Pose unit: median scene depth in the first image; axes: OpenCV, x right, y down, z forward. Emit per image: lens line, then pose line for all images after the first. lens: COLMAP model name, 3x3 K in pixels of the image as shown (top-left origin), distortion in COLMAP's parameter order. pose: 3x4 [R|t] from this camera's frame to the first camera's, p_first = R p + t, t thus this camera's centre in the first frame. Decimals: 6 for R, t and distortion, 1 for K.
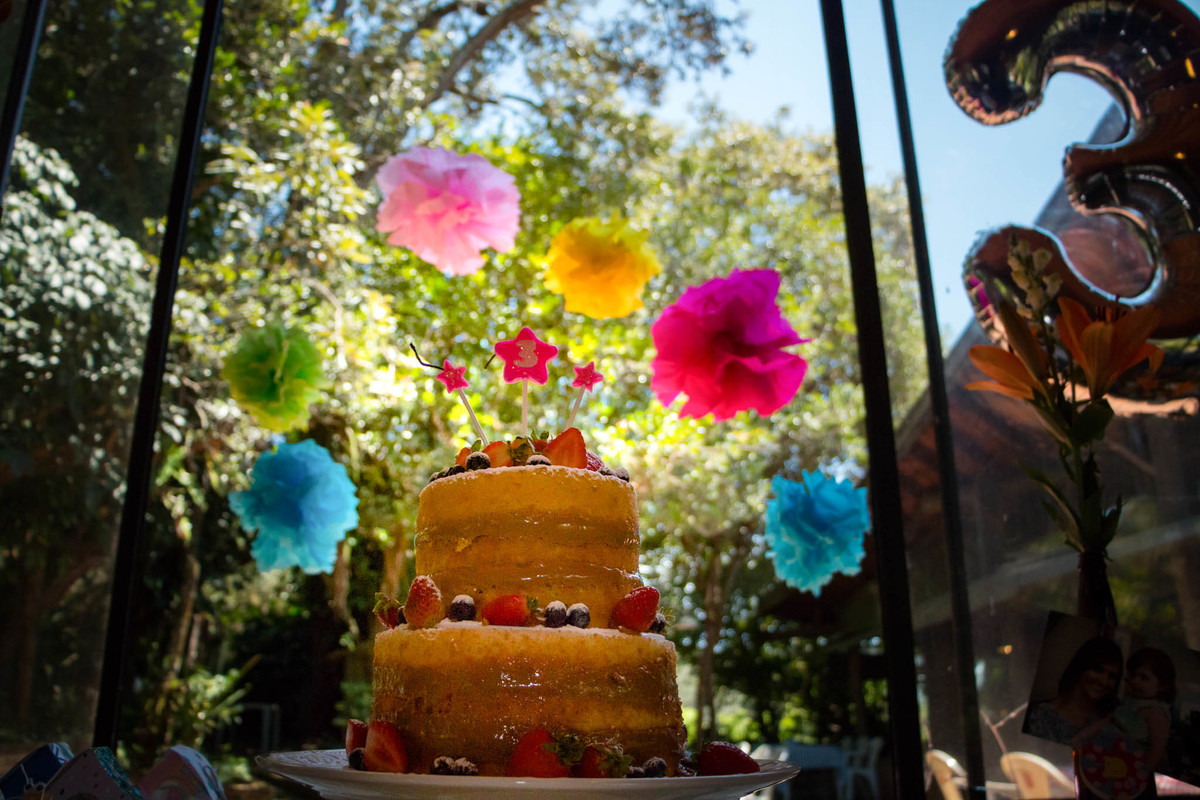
lens RADIAL K [[993.0, 0, 599.9], [0, 993.0, 393.8], [0, 0, 1]] dist [-0.140020, 0.077772]
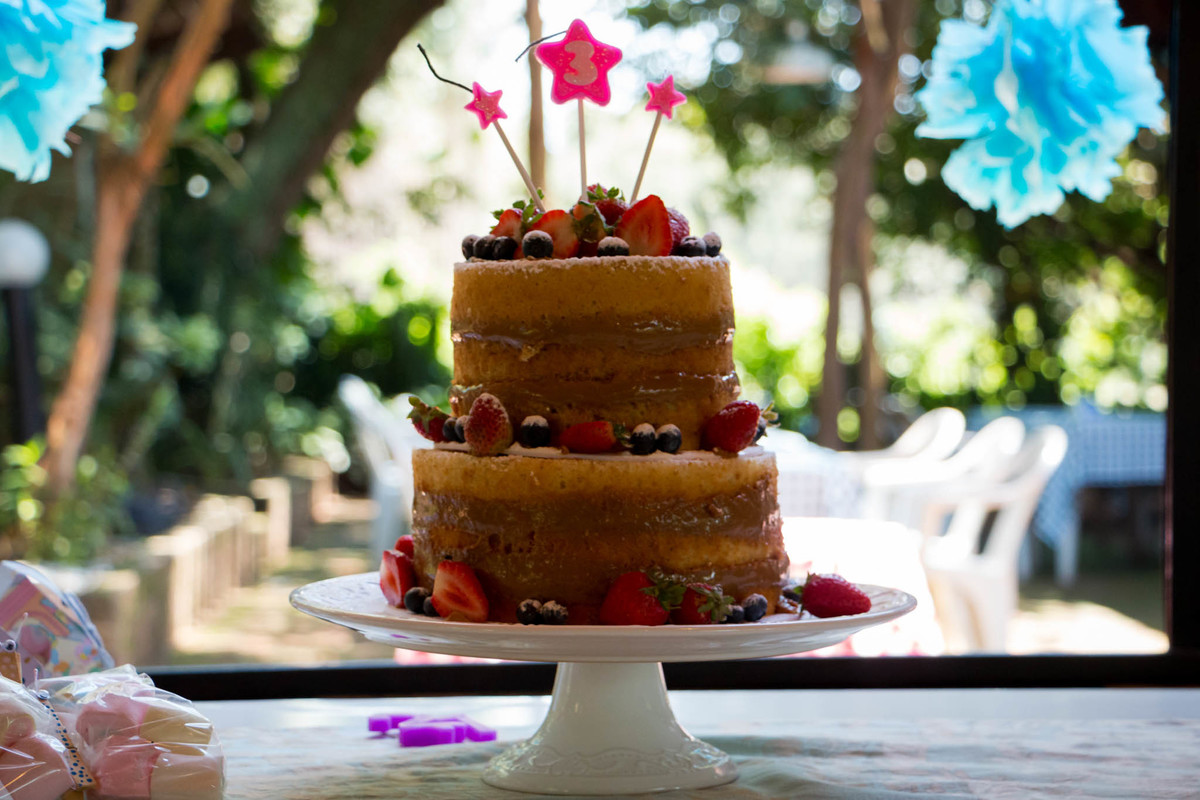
lens RADIAL K [[3246.3, 0, 643.4], [0, 3246.3, 409.2], [0, 0, 1]] dist [0.729514, 0.000000]
pose [[0.999259, -0.008558, 0.037522, -0.152331], [-0.005011, 0.937732, 0.347324, -0.804379], [-0.038158, -0.347255, 0.936994, -1.701030]]
